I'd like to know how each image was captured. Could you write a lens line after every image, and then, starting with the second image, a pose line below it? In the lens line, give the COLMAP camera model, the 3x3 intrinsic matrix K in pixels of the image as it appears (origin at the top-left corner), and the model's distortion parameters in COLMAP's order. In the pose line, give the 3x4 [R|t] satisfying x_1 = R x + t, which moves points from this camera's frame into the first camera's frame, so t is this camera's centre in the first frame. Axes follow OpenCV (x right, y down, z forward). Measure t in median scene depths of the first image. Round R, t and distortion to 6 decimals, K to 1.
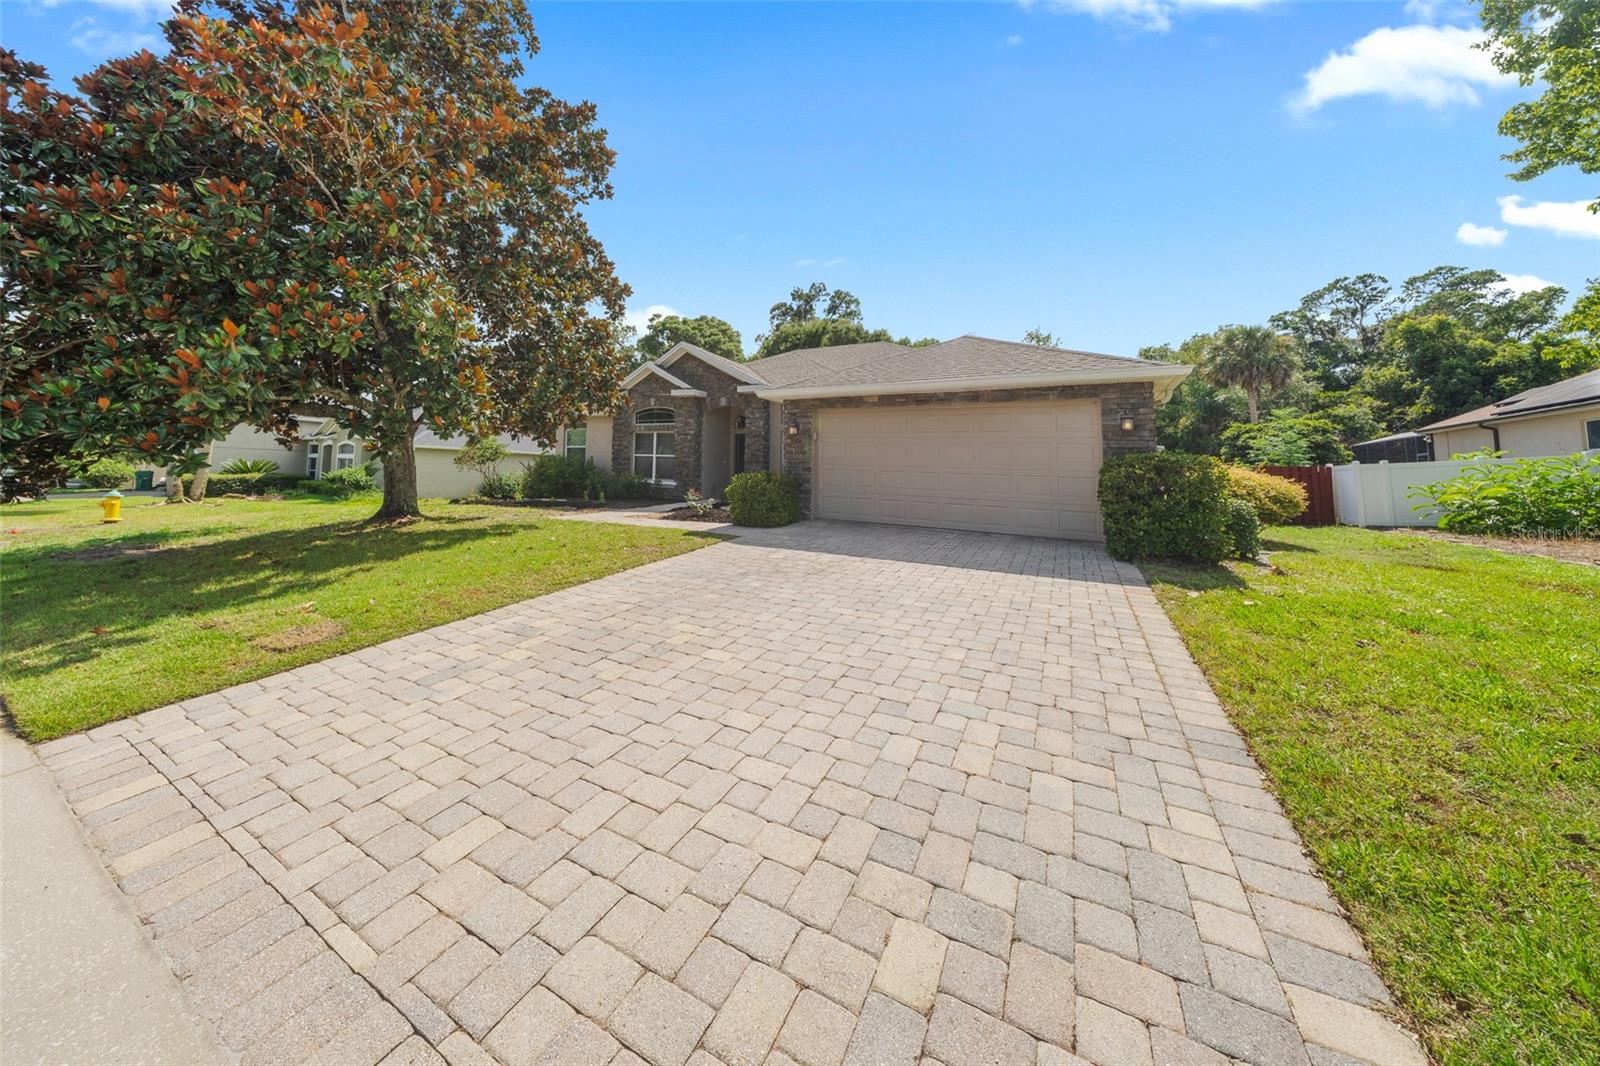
lens RADIAL K [[507.2, 0, 795.8], [0, 507.2, 434.1], [0, 0, 1]] dist [0.006647, -0.002720]
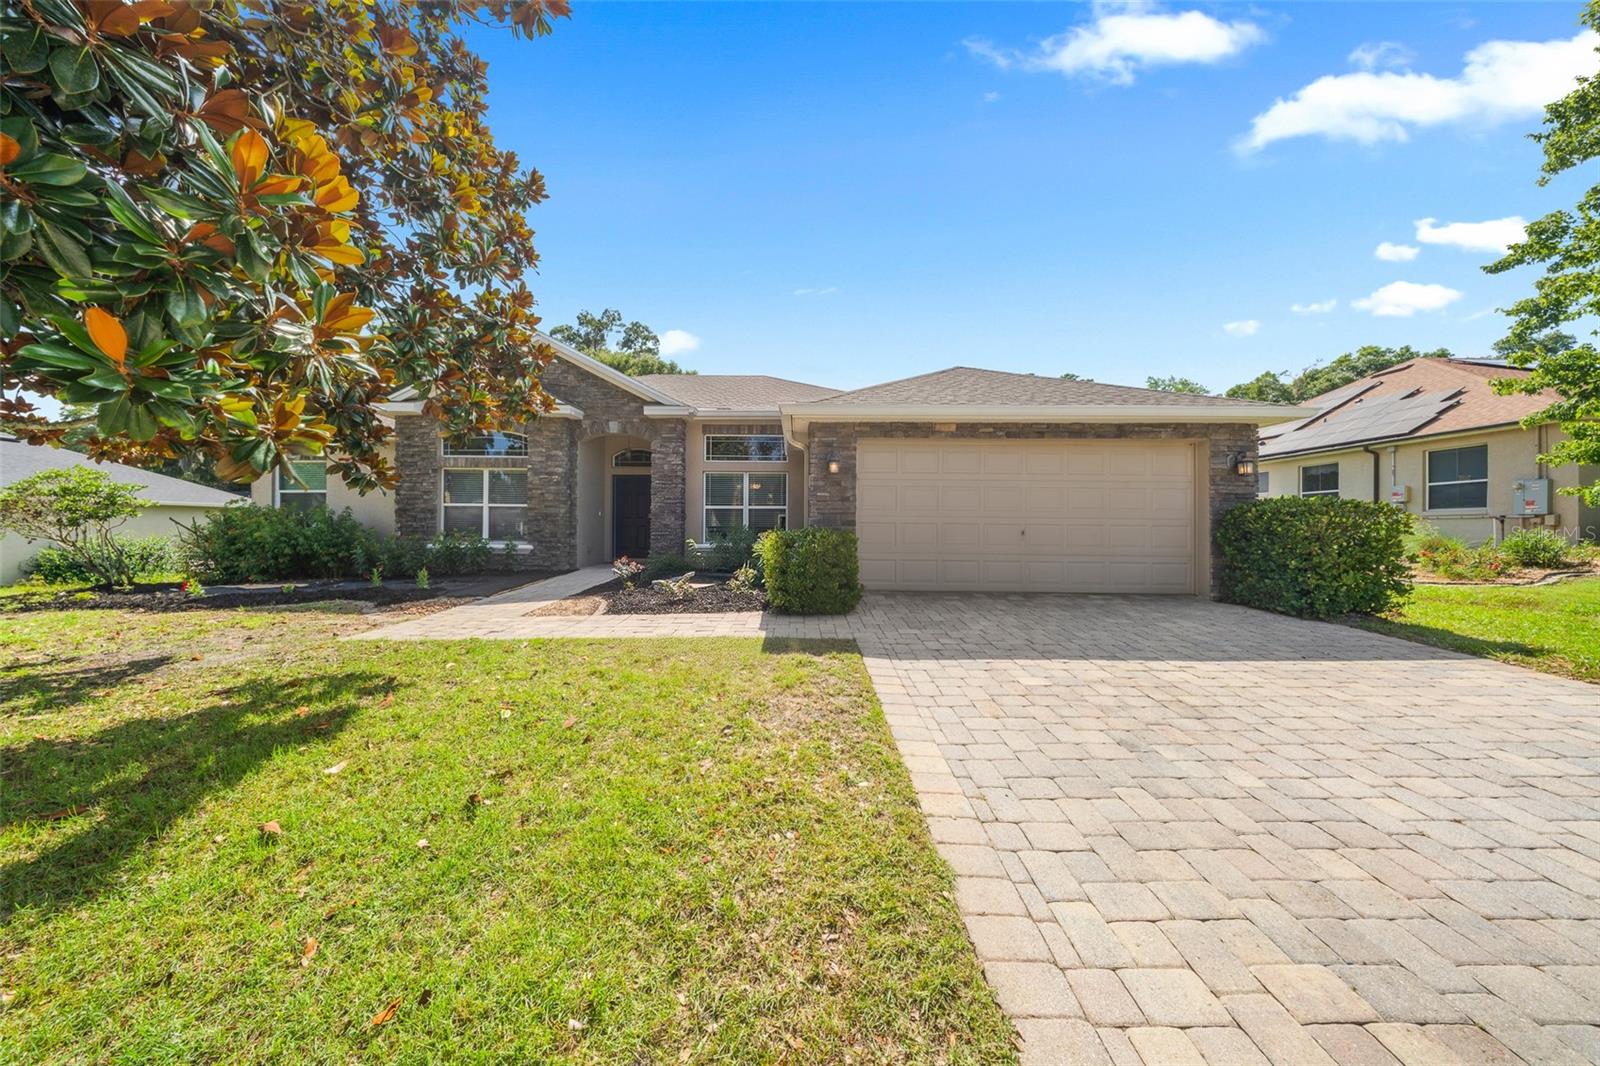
lens RADIAL K [[480.0, 0, 797.8], [0, 480.0, 516.8], [0, 0, 1]] dist [0.000794, 0.000024]
pose [[0.884702, -0.017232, 0.465838, -0.468202], [-0.015123, 0.997730, 0.065628, 0.023752], [-0.465911, -0.065106, 0.882433, 0.593468]]
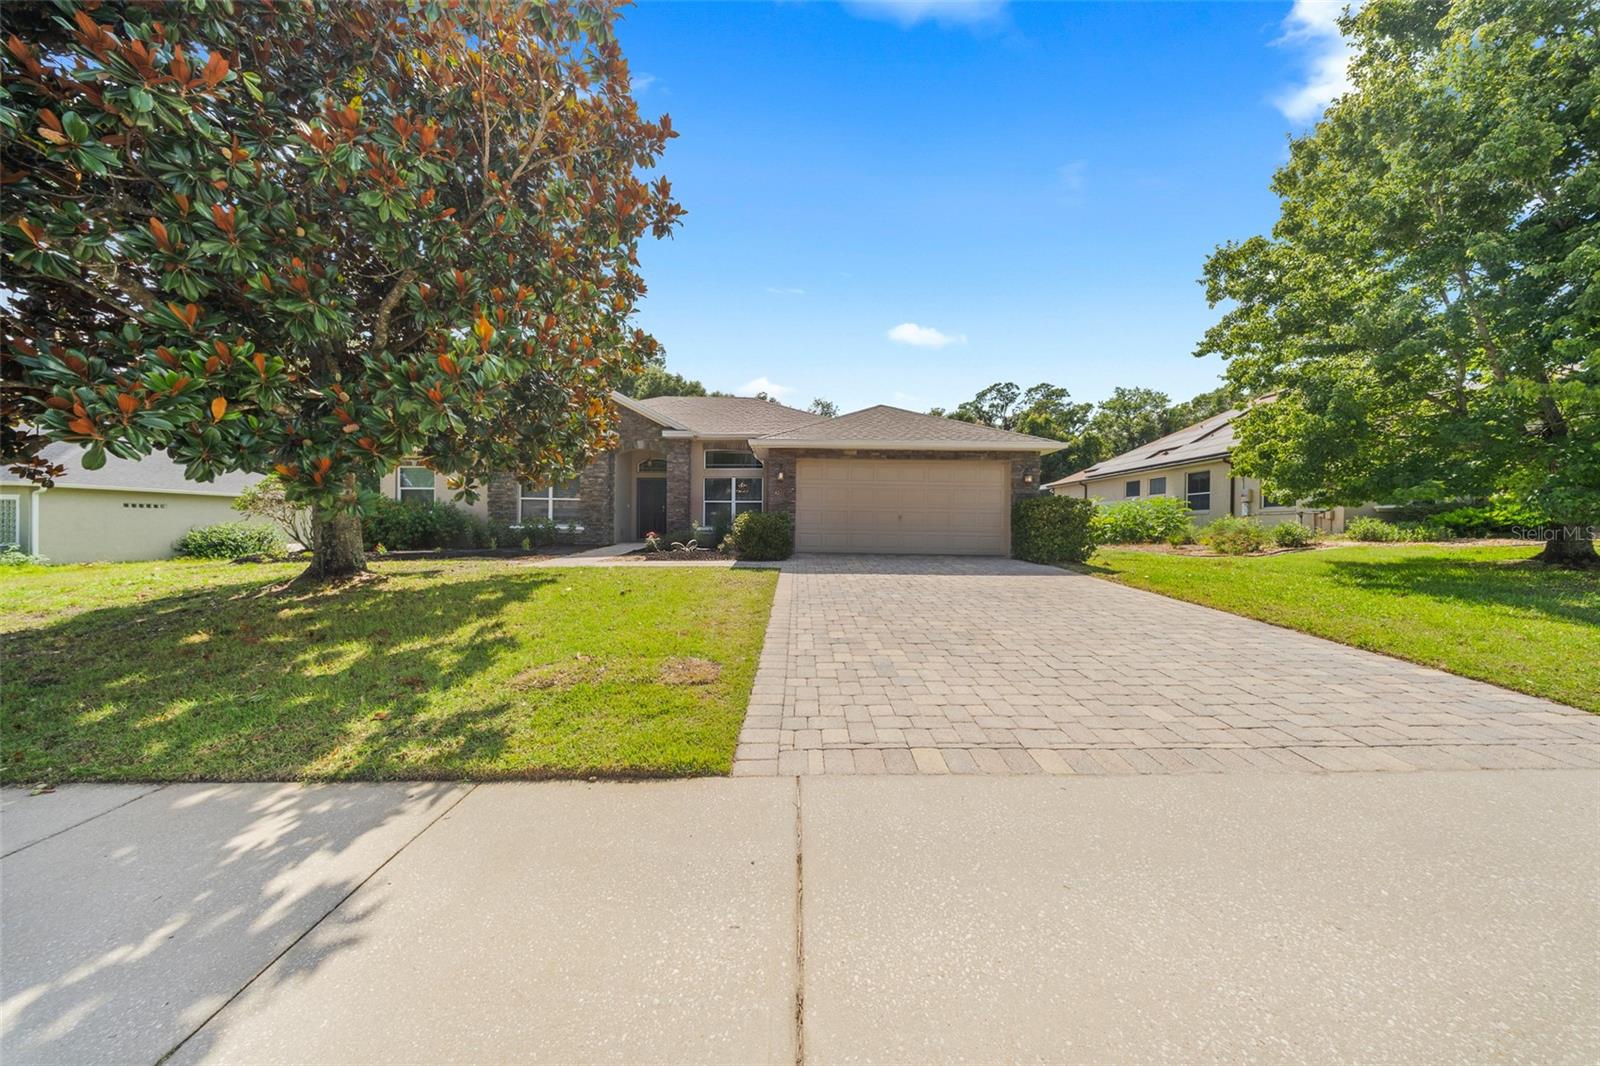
lens RADIAL K [[477.2, 0, 800.0], [0, 477.2, 514.1], [0, 0, 1]] dist [0.001629, -0.001124]
pose [[0.884702, -0.010434, 0.466040, -0.622176], [-0.021257, 0.997807, 0.062691, 0.012370], [-0.465672, -0.065369, 0.882540, 0.040650]]
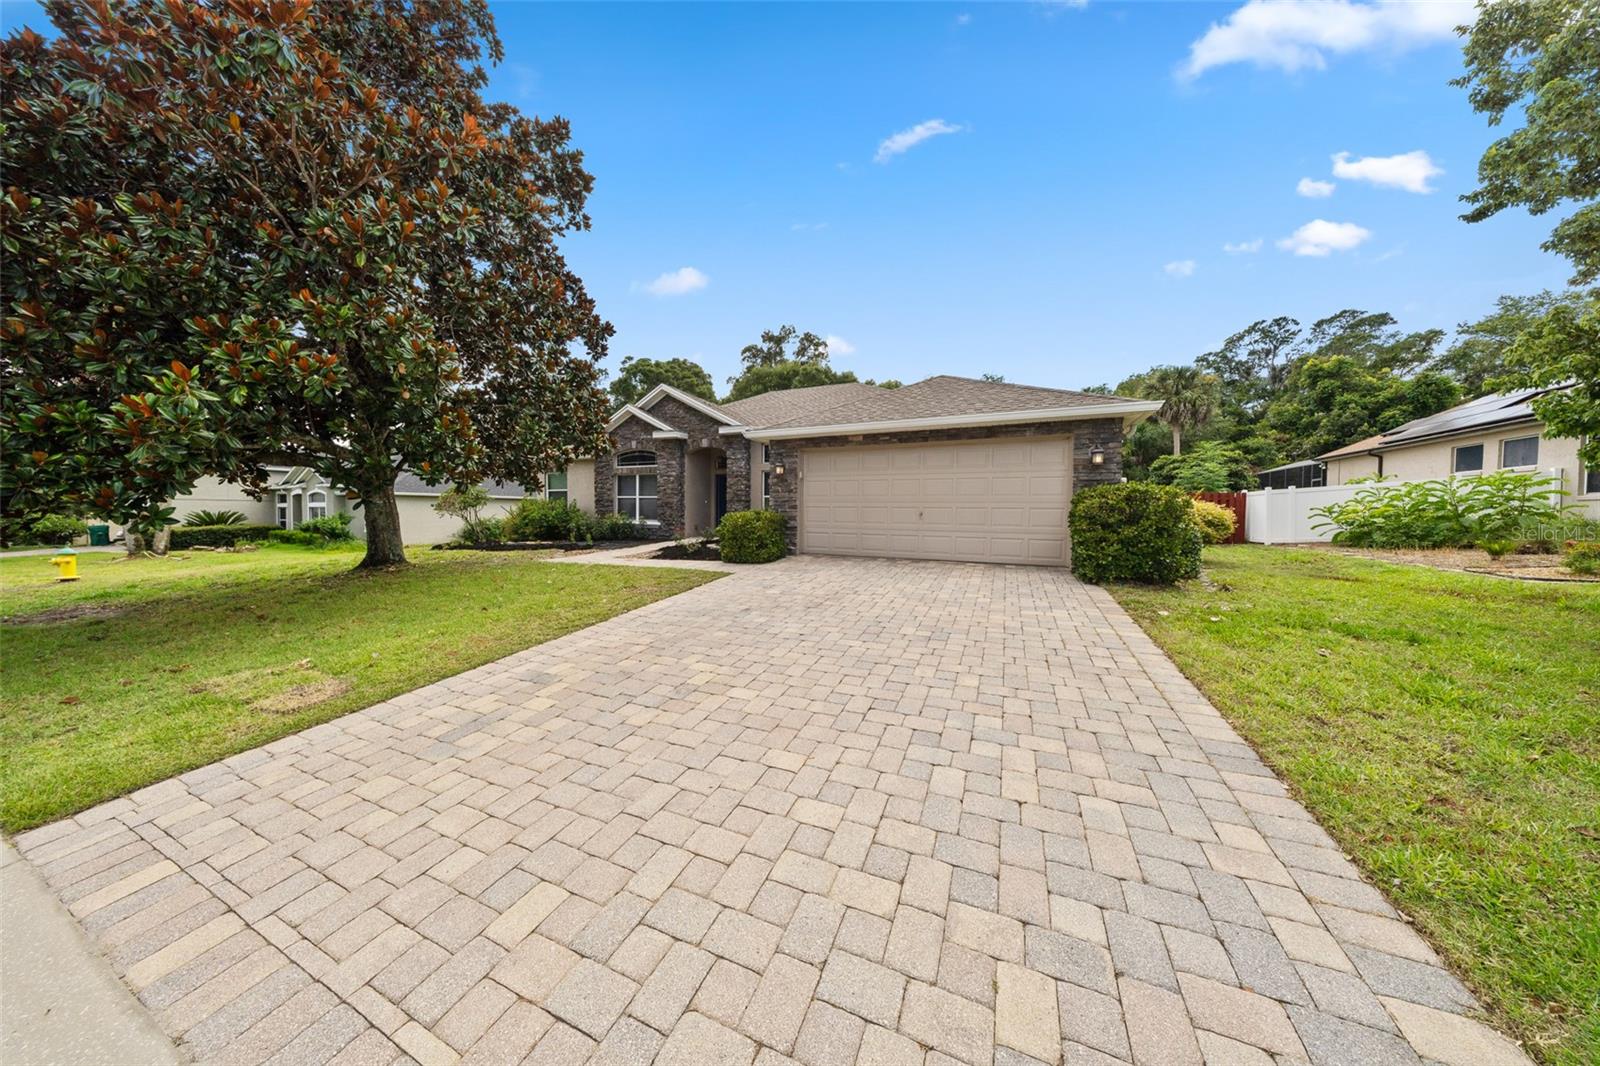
lens RADIAL K [[477.2, 0, 800.0], [0, 477.2, 514.1], [0, 0, 1]] dist [0.001629, -0.001124]
pose [[0.997305, -0.026576, 0.068380, -0.041344], [0.020552, 0.995967, 0.087339, -0.002114], [-0.070426, -0.085698, 0.993829, 0.031572]]
